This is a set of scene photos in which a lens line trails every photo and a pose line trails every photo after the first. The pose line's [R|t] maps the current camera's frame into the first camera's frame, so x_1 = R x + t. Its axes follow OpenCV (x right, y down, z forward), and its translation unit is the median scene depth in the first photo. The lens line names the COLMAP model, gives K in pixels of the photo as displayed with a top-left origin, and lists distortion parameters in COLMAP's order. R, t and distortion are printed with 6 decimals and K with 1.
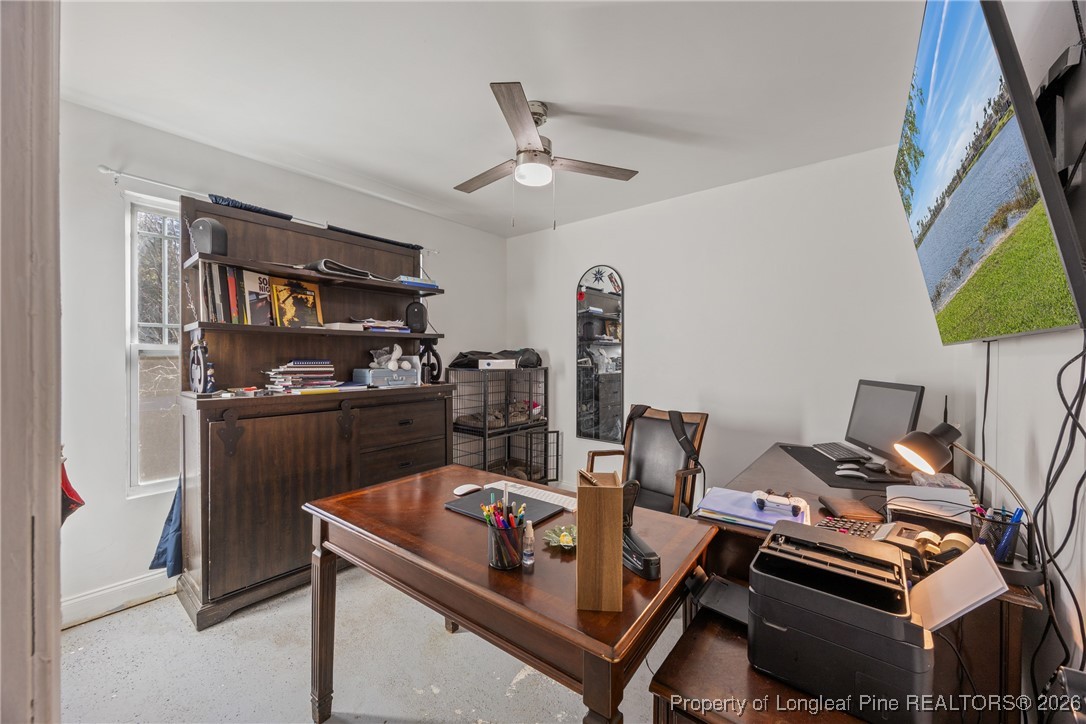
lens RADIAL K [[413.0, 0, 539.0], [0, 413.0, 361.6], [0, 0, 1]] dist [-0.000222, 0.000047]
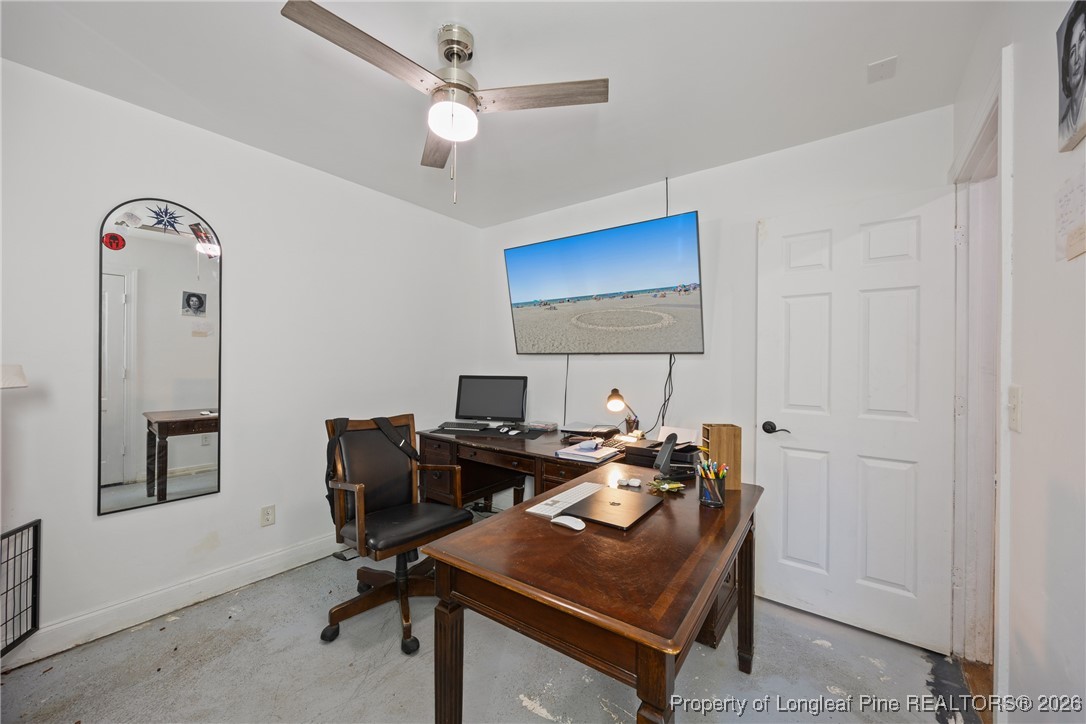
lens RADIAL K [[413.0, 0, 539.0], [0, 413.0, 361.6], [0, 0, 1]] dist [-0.000222, 0.000047]
pose [[-0.034058, -0.002828, 0.999416, -0.710427], [0.002532, 0.999993, 0.002916, -0.010072], [-0.999417, 0.002630, -0.034051, 0.775708]]
